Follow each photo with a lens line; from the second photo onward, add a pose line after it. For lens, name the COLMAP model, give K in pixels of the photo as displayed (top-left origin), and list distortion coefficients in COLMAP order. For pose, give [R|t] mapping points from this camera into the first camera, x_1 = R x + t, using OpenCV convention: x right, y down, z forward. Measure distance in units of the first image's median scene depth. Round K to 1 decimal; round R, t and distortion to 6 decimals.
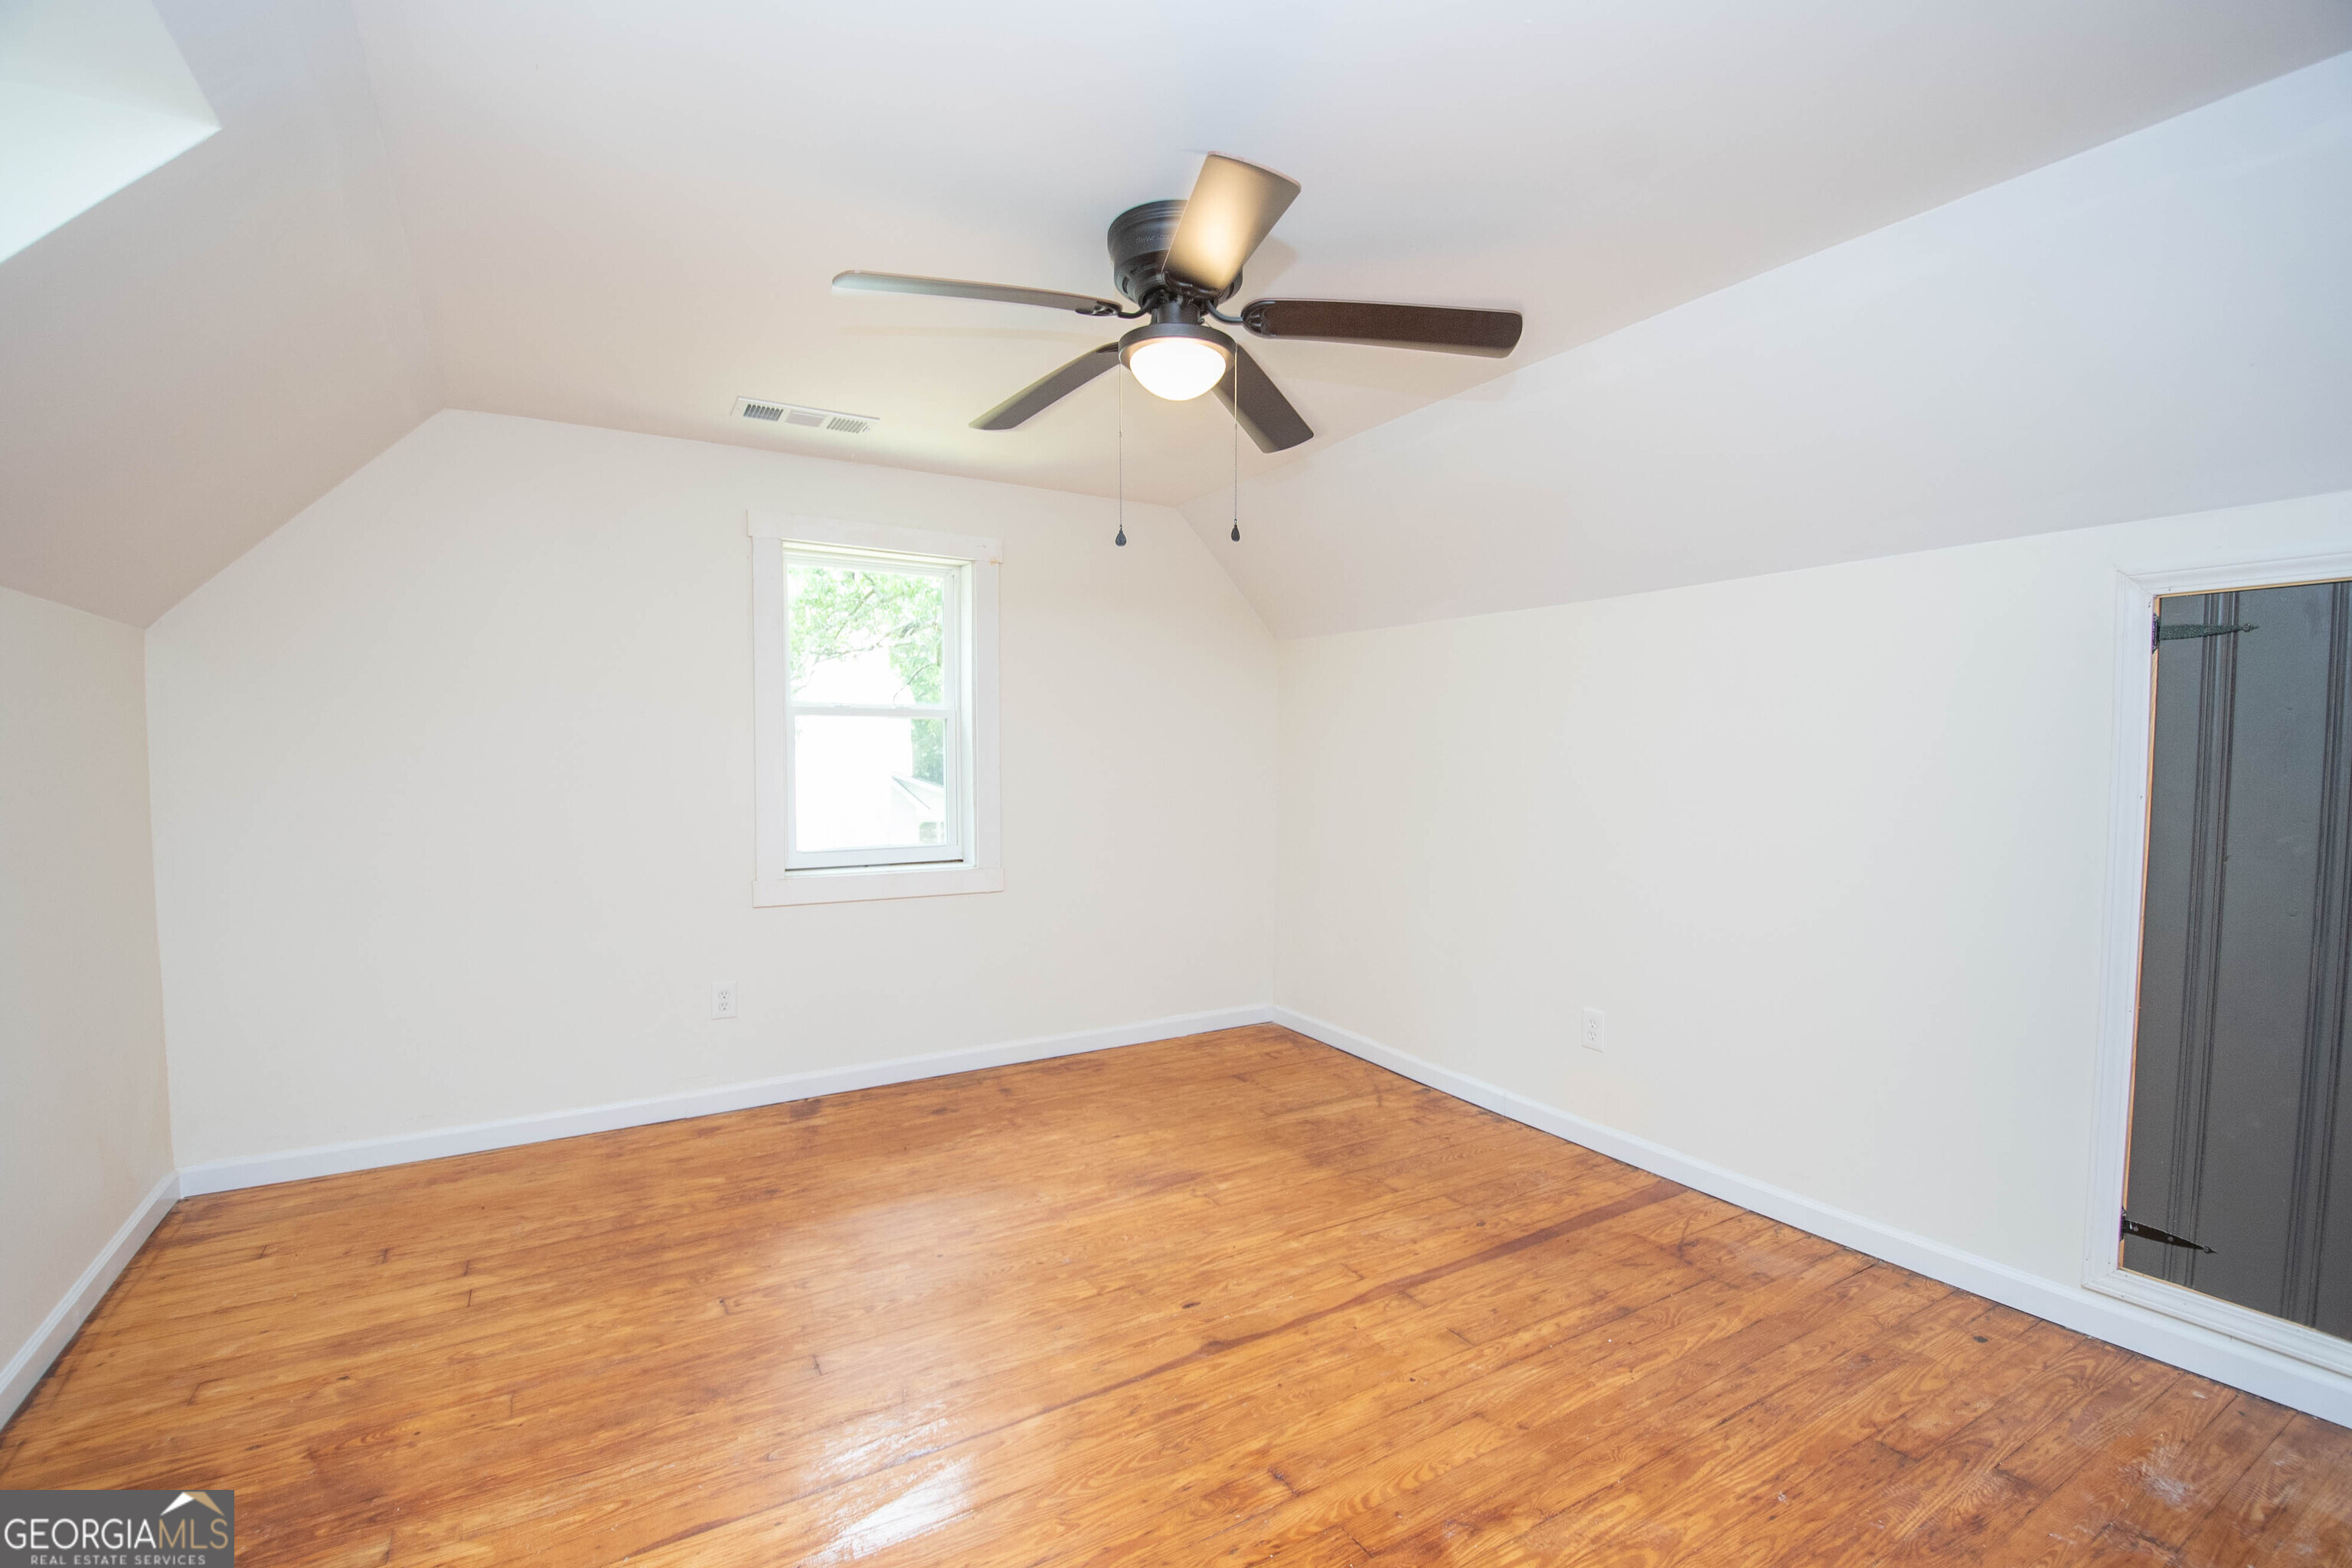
lens RADIAL K [[1031.8, 0, 1178.4], [0, 1031.8, 811.7], [0, 0, 1]] dist [0.012973, -0.028133]
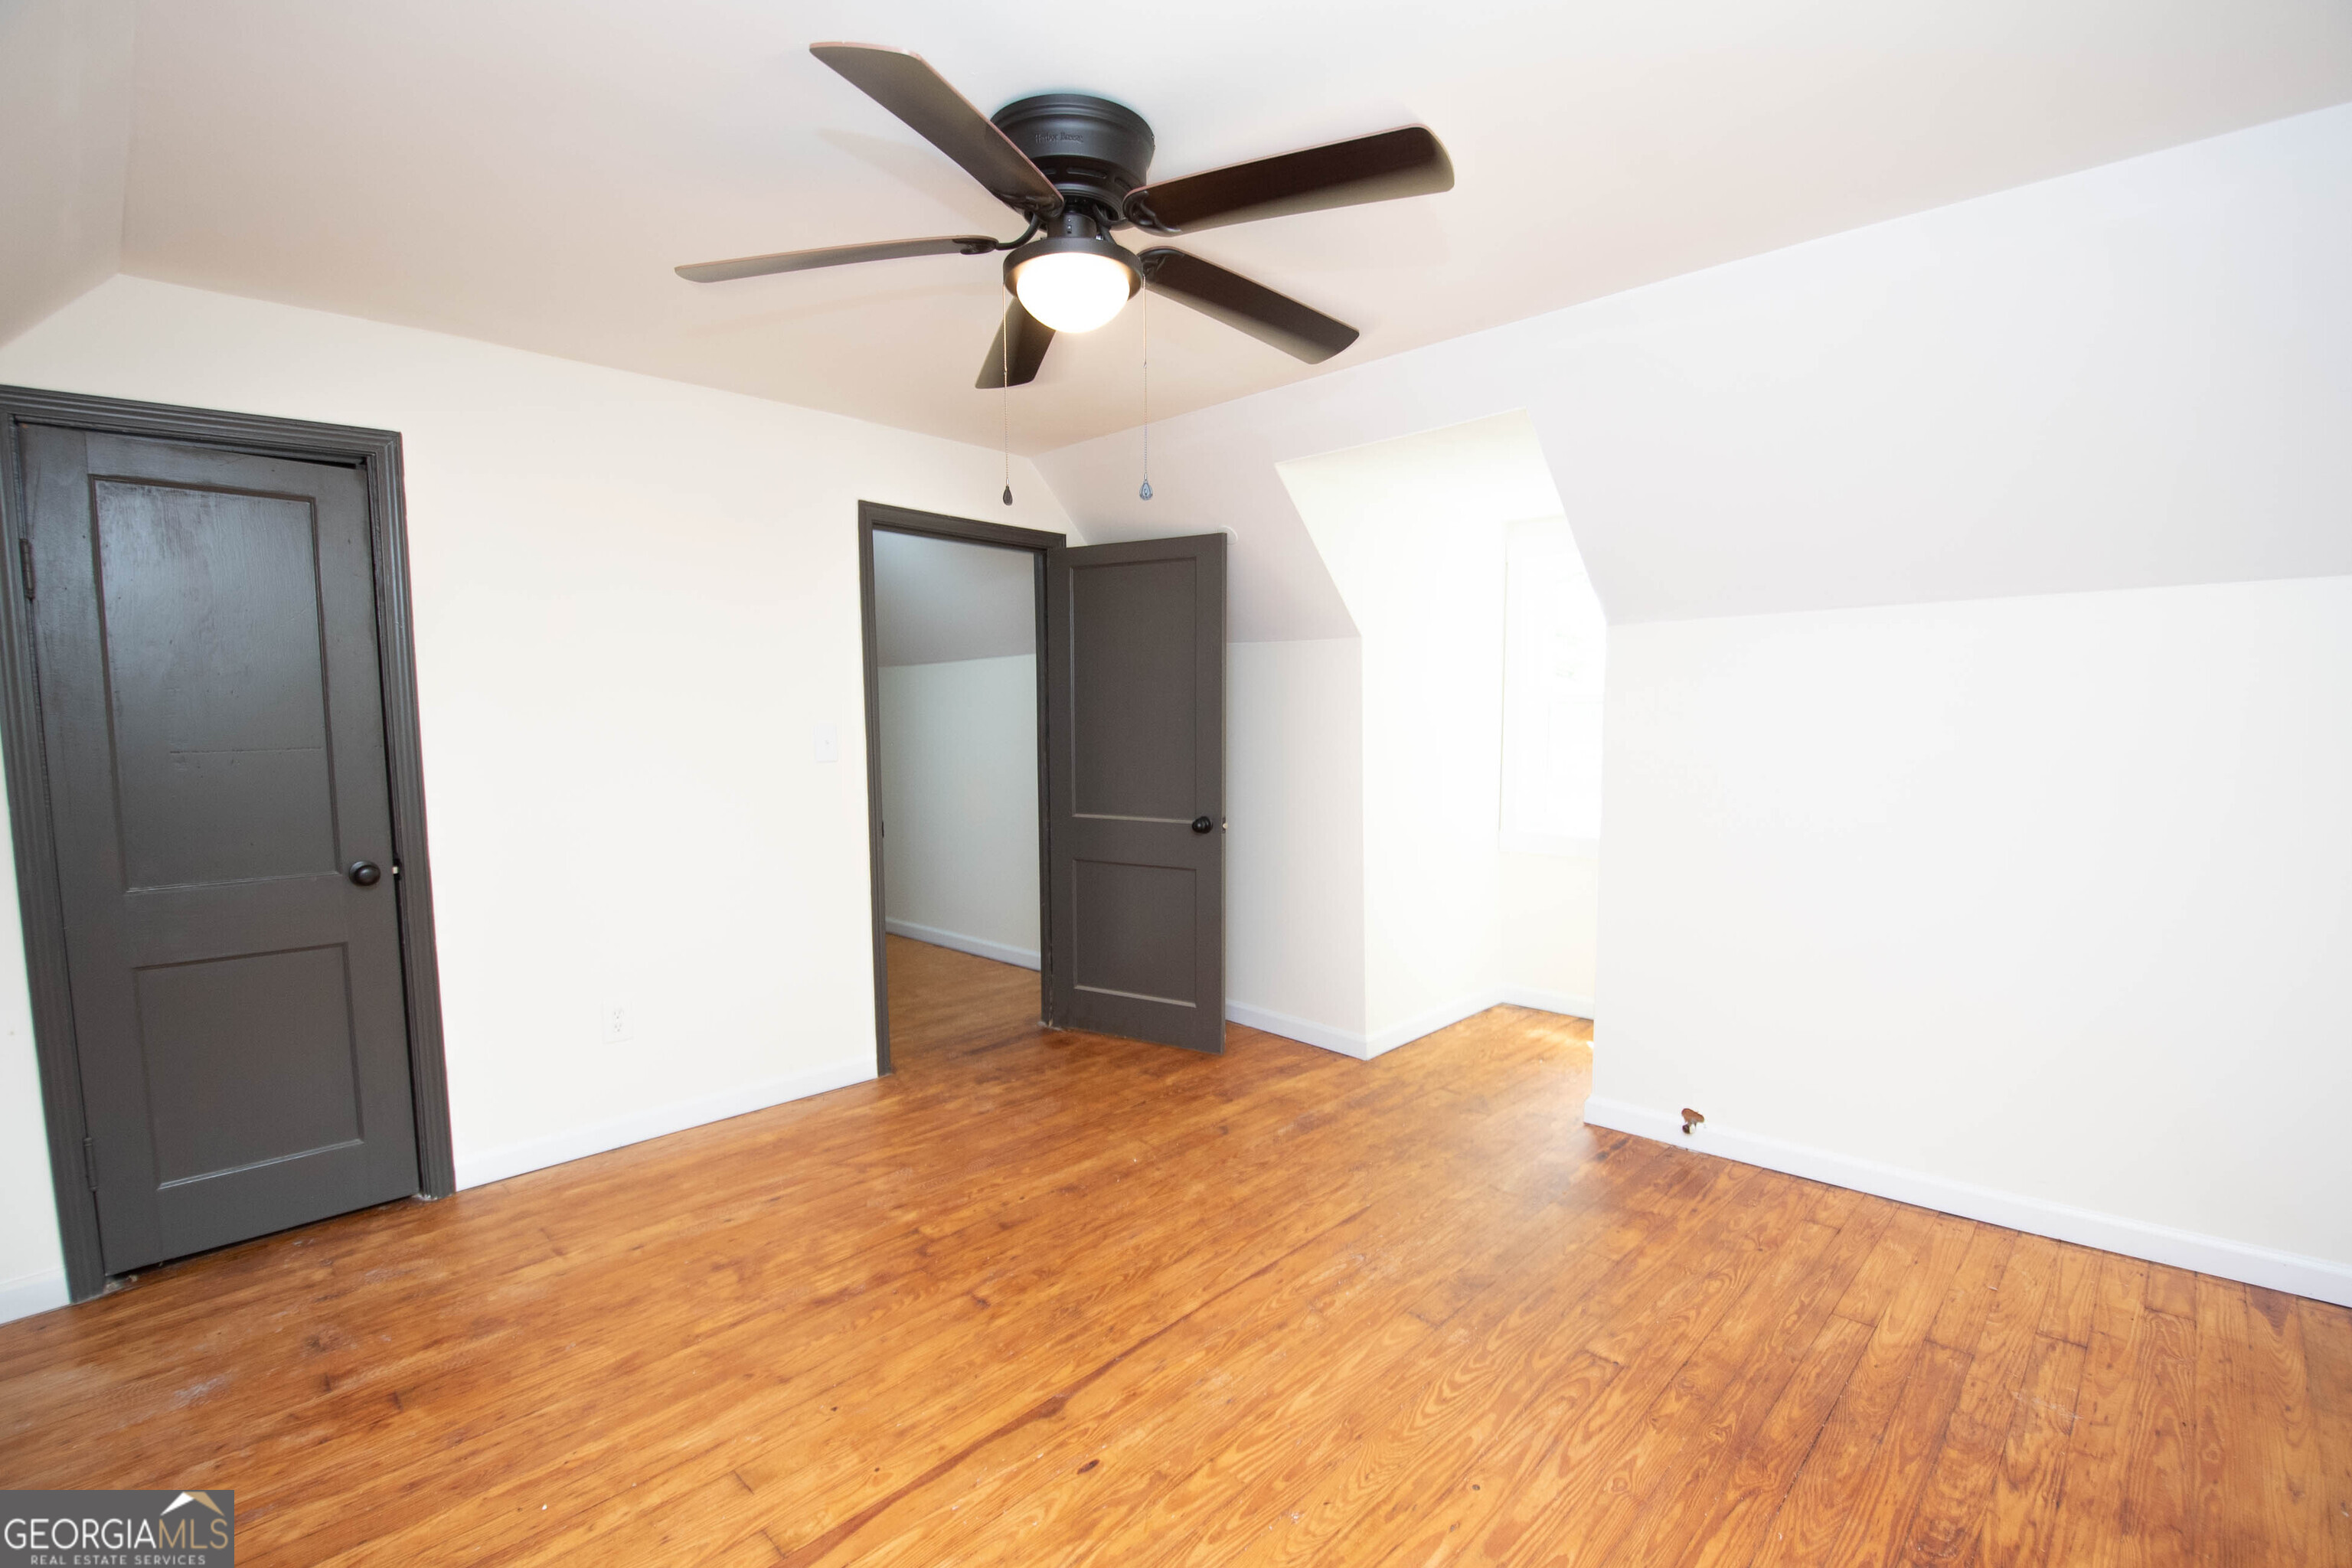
lens RADIAL K [[1031.8, 0, 1178.4], [0, 1031.8, 811.7], [0, 0, 1]] dist [0.012973, -0.028133]
pose [[-0.967215, 0.027934, -0.252417, 0.142381], [-0.008309, 0.989919, 0.141389, -0.125454], [0.253823, 0.138850, -0.957233, 1.877103]]
